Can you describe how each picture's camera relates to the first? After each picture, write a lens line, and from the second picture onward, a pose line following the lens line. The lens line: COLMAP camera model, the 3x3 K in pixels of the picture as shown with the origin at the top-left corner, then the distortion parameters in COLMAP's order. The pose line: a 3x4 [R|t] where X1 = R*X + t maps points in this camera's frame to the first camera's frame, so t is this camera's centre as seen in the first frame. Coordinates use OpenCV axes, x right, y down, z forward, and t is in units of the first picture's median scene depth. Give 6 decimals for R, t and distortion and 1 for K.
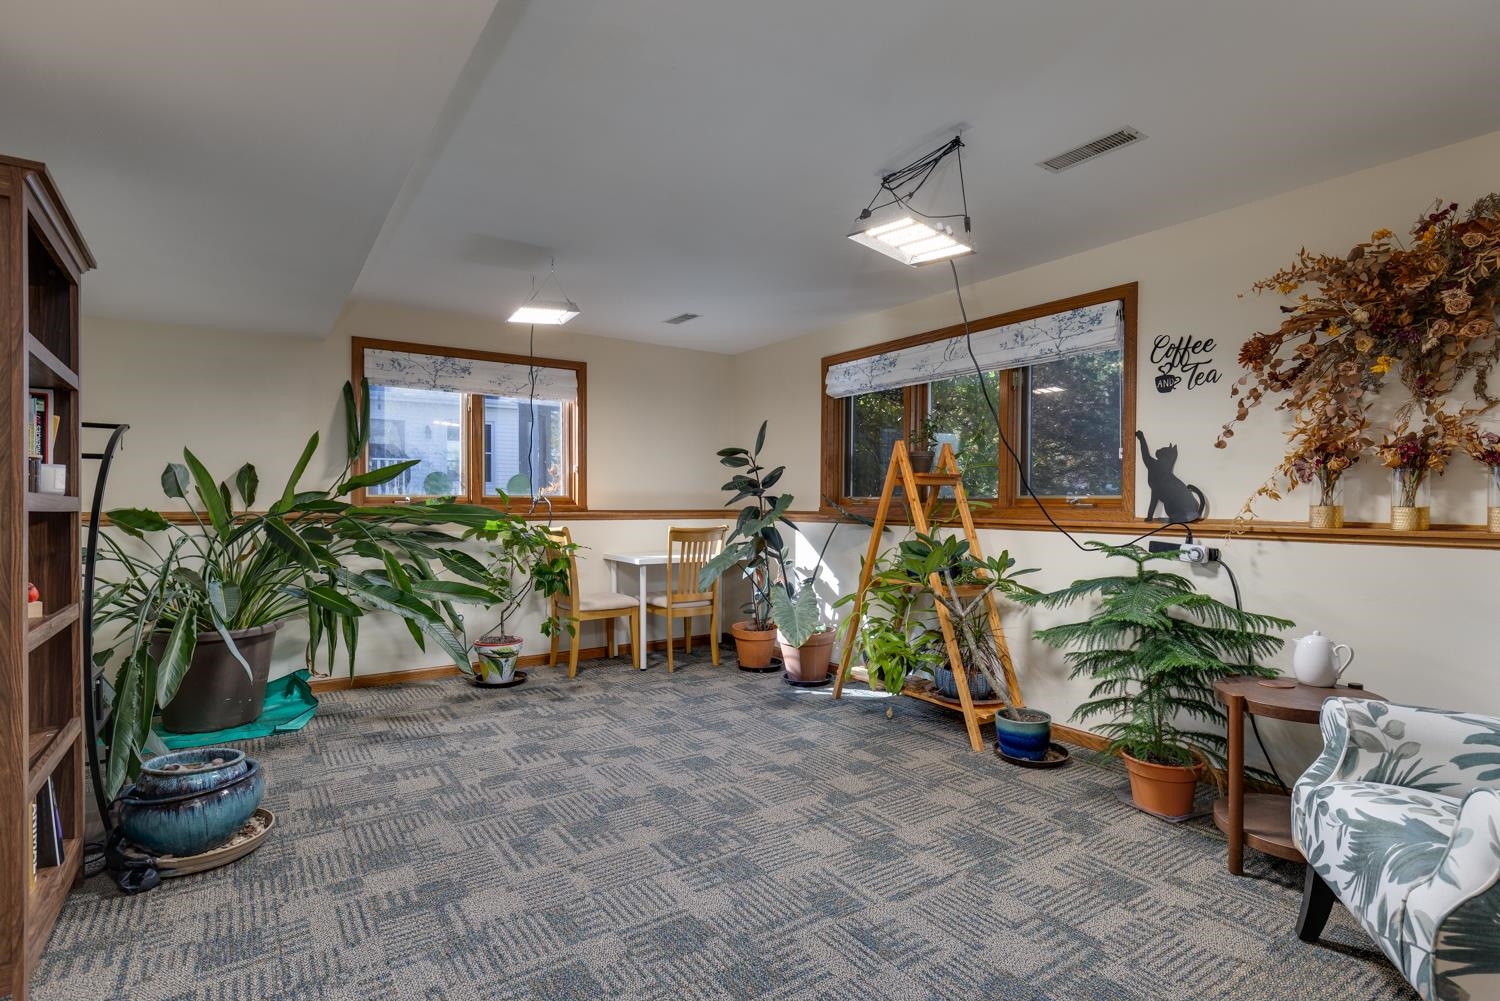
lens RADIAL K [[759.9, 0, 752.1], [0, 759.9, 502.2], [0, 0, 1]] dist [0.002779, -0.002152]
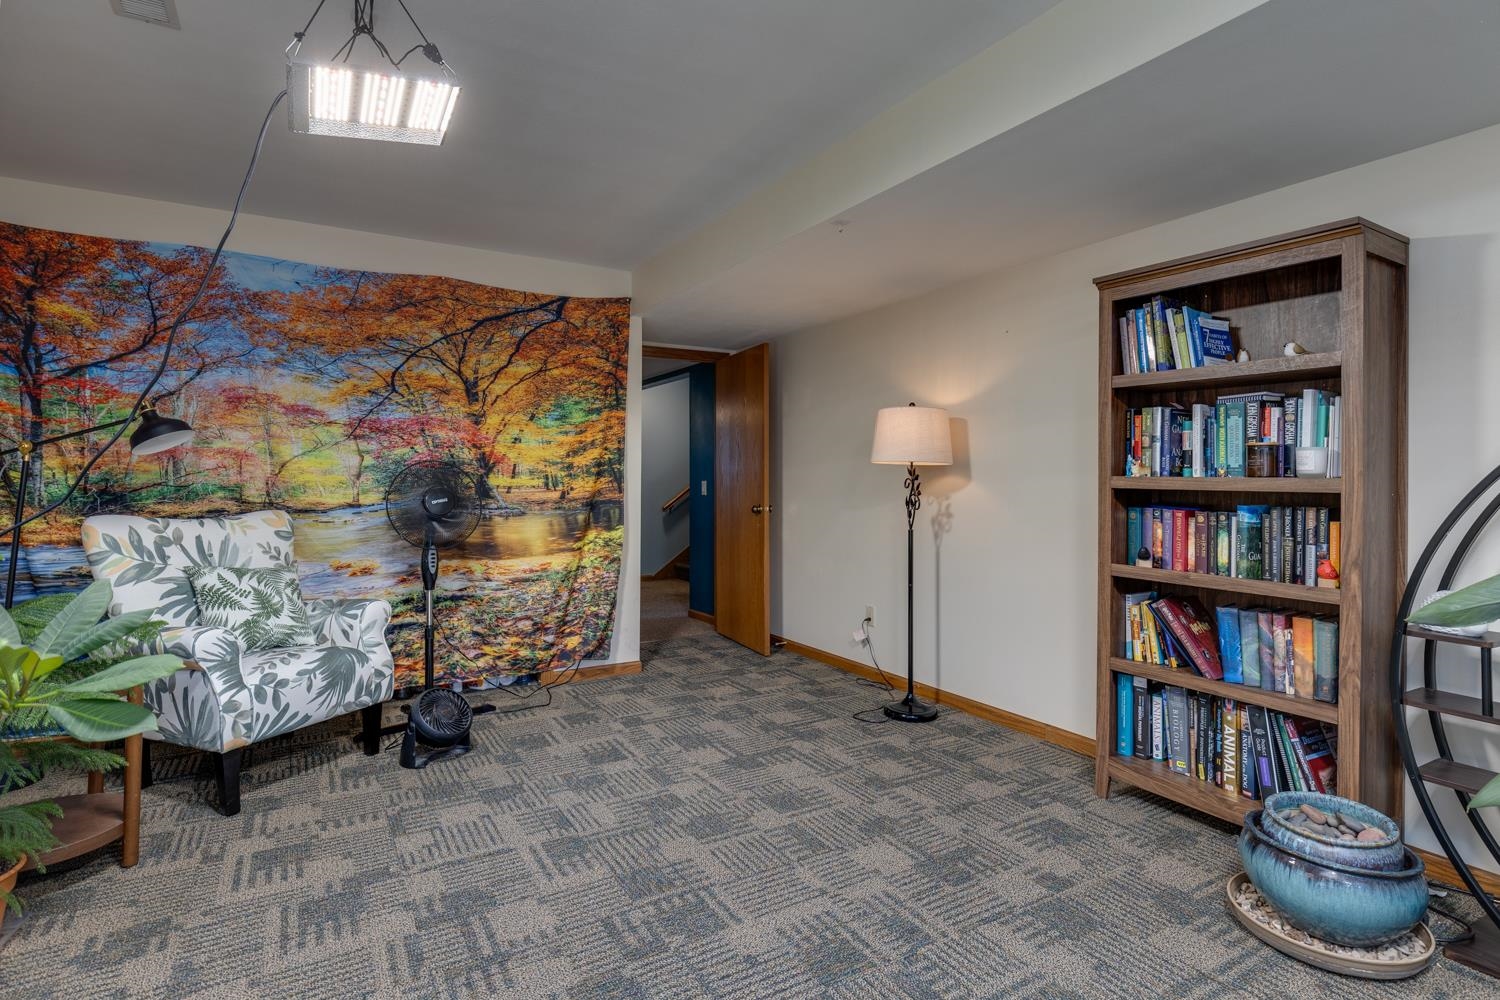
lens RADIAL K [[759.9, 0, 750.0], [0, 759.9, 492.1], [0, 0, 1]] dist [0.002779, -0.002152]
pose [[-0.997945, -0.003959, 0.063951, -0.209836], [-0.002957, 0.999872, 0.015756, -0.001308], [-0.064005, 0.015534, -0.997829, 1.947172]]
